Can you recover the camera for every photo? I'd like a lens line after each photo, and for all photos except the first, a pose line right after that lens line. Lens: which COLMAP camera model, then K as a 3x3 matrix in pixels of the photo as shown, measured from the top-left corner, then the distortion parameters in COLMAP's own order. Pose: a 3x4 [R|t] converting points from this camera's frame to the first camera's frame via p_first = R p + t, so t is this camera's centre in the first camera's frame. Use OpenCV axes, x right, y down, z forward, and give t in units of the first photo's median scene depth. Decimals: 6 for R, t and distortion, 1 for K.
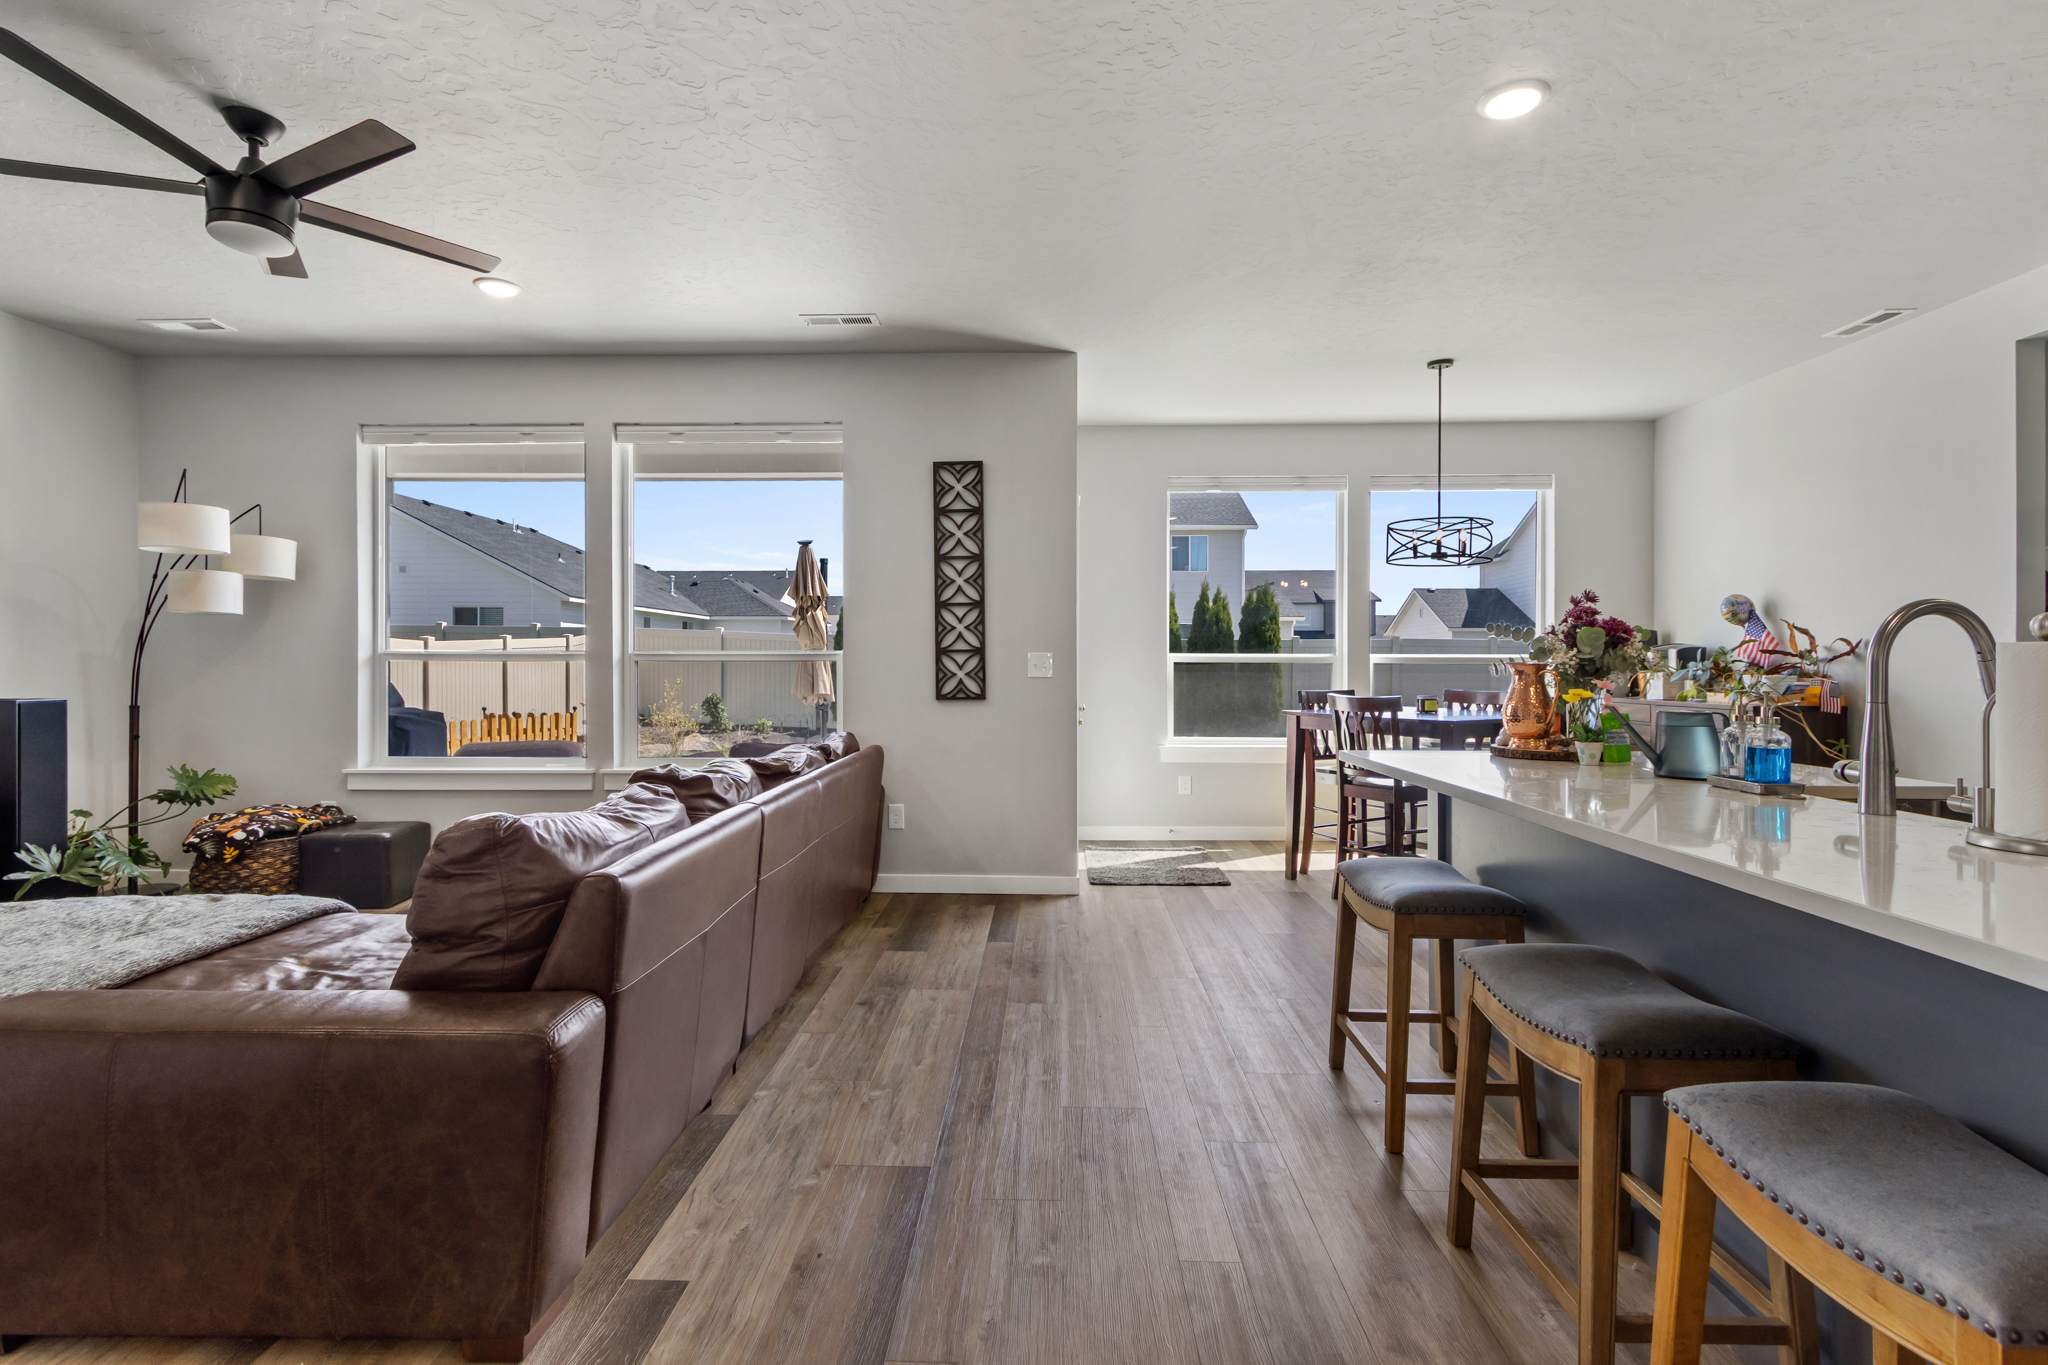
lens RADIAL K [[951.6, 0, 1022.2], [0, 951.6, 669.8], [0, 0, 1]] dist [-0.000109, -0.000717]
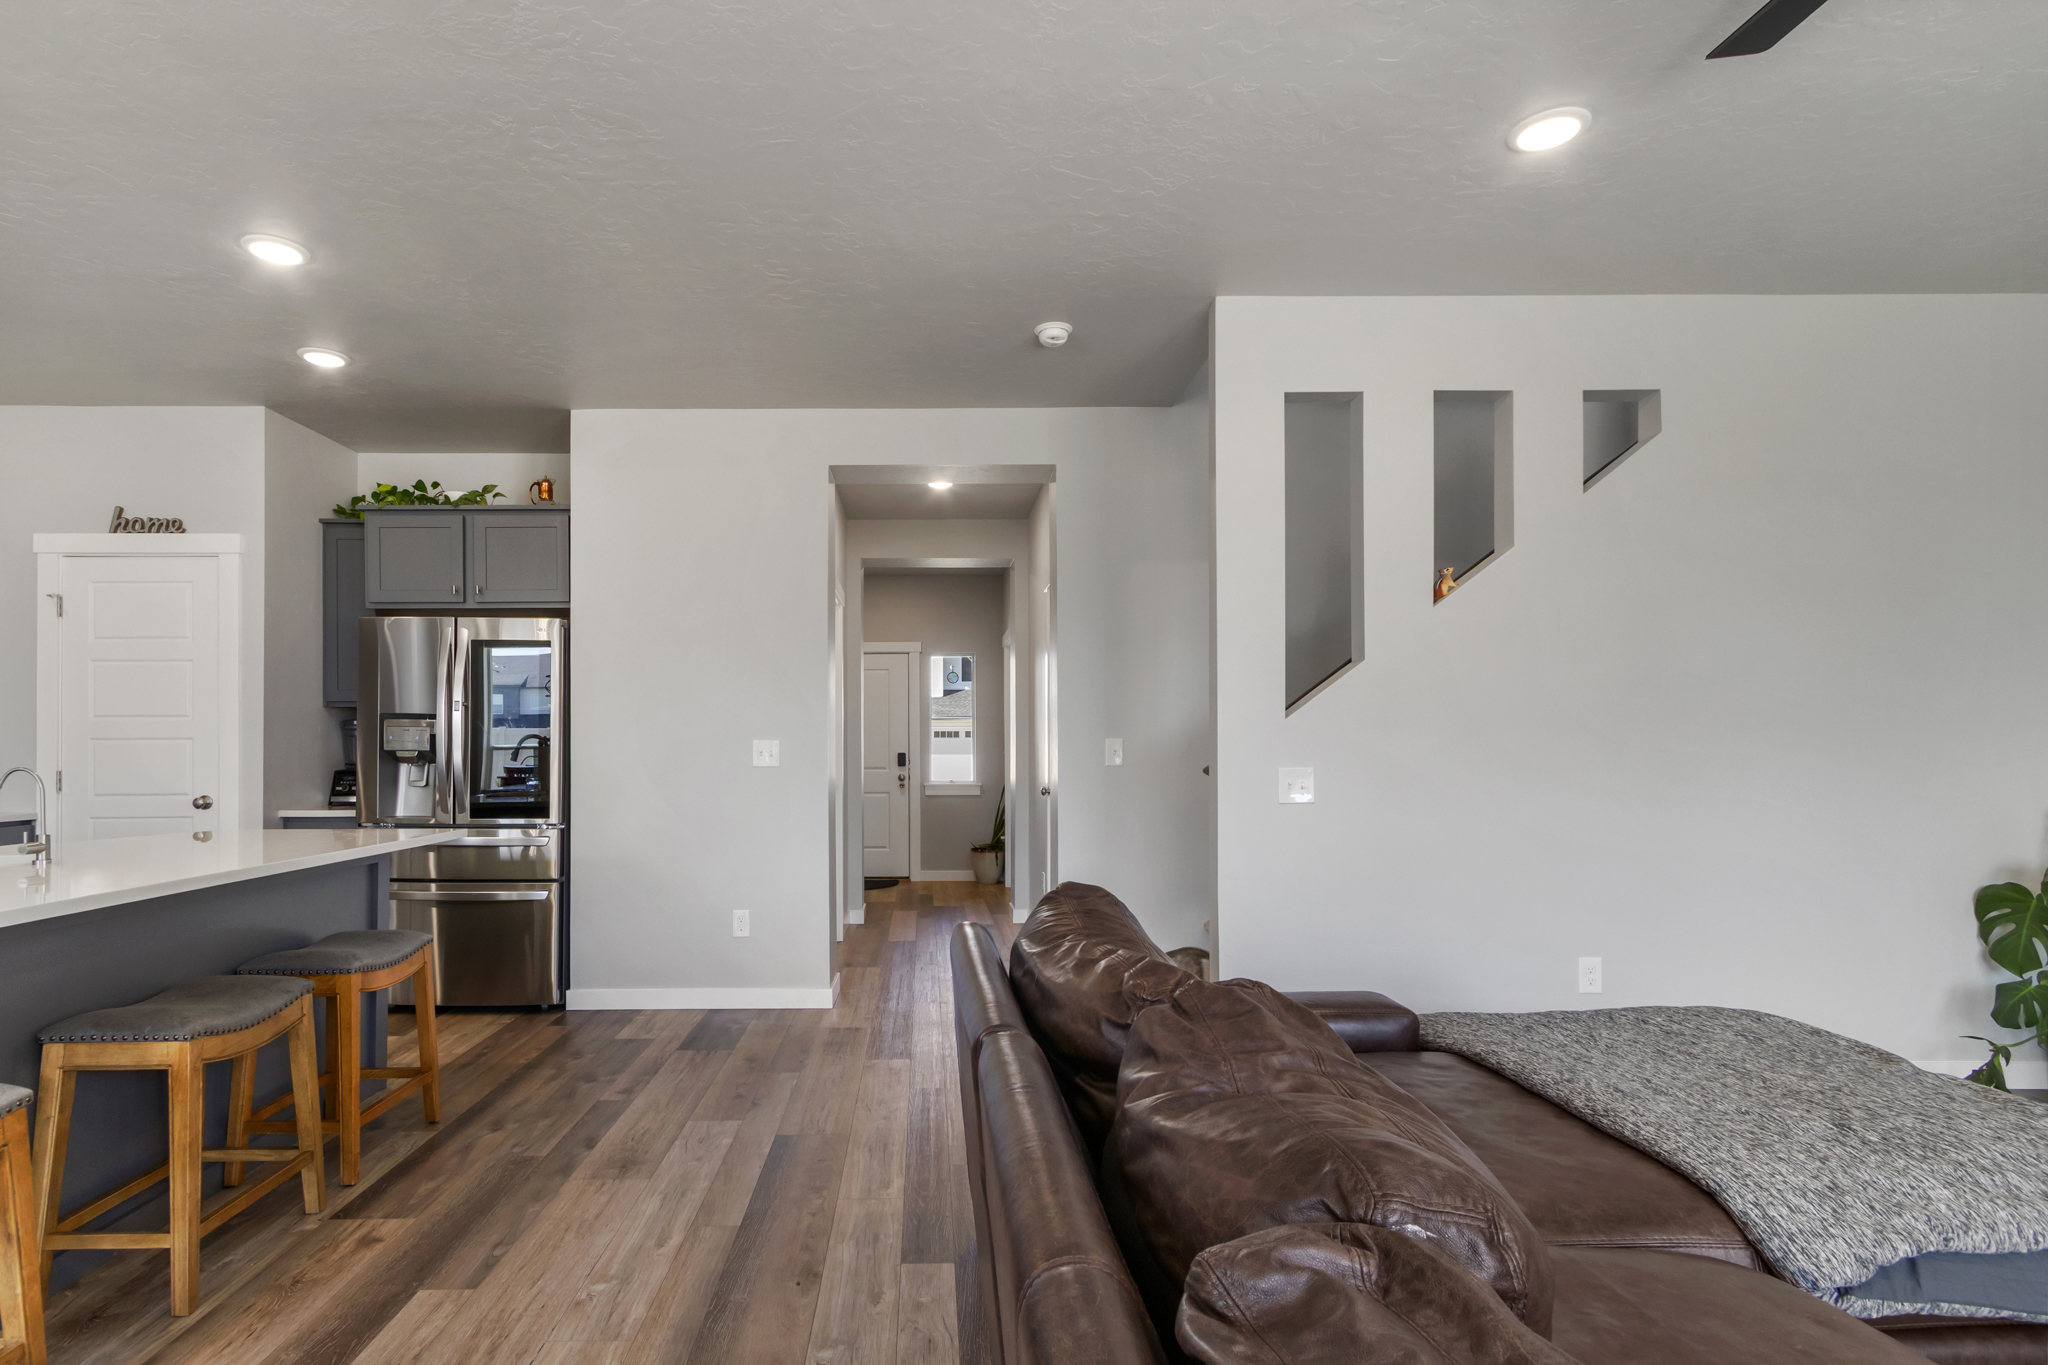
lens RADIAL K [[951.6, 0, 974.0], [0, 951.6, 743.2], [0, 0, 1]] dist [-0.000109, -0.000717]
pose [[-0.997454, 0.001279, -0.071302, -0.130410], [0.001059, 0.999995, 0.003126, -0.010478], [0.071306, 0.003043, -0.997450, 0.815173]]
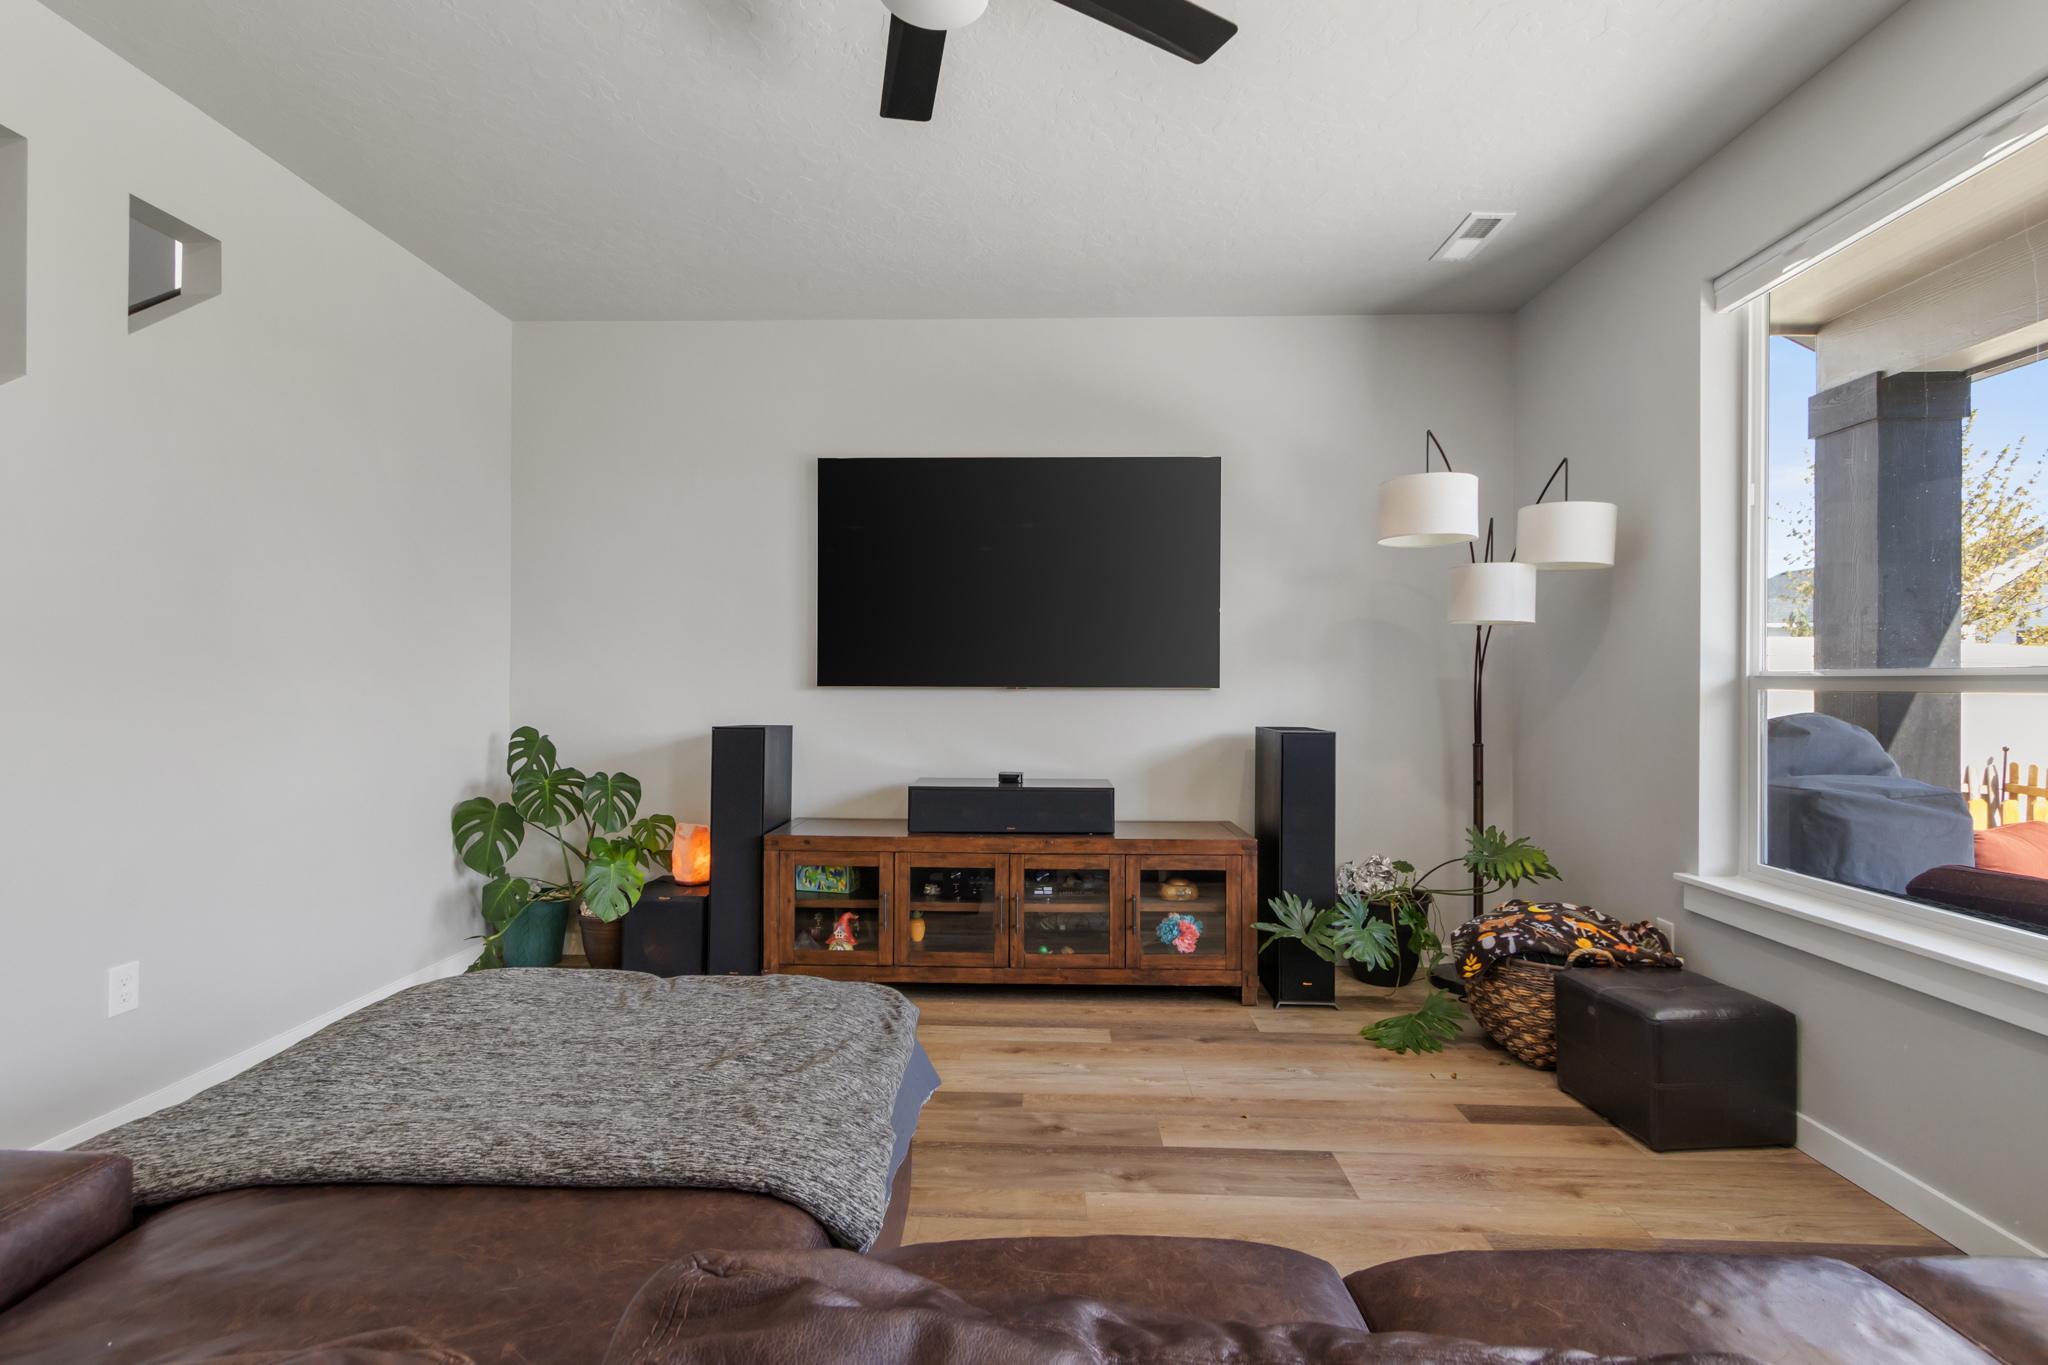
lens RADIAL K [[951.6, 0, 1013.5], [0, 951.6, 683.2], [0, 0, 1]] dist [-0.000109, -0.000717]
pose [[-0.018889, -0.000296, -0.999822, -0.122887], [-0.012148, 0.999926, -0.000067, -0.009569], [0.999748, 0.012145, -0.018891, 0.646200]]
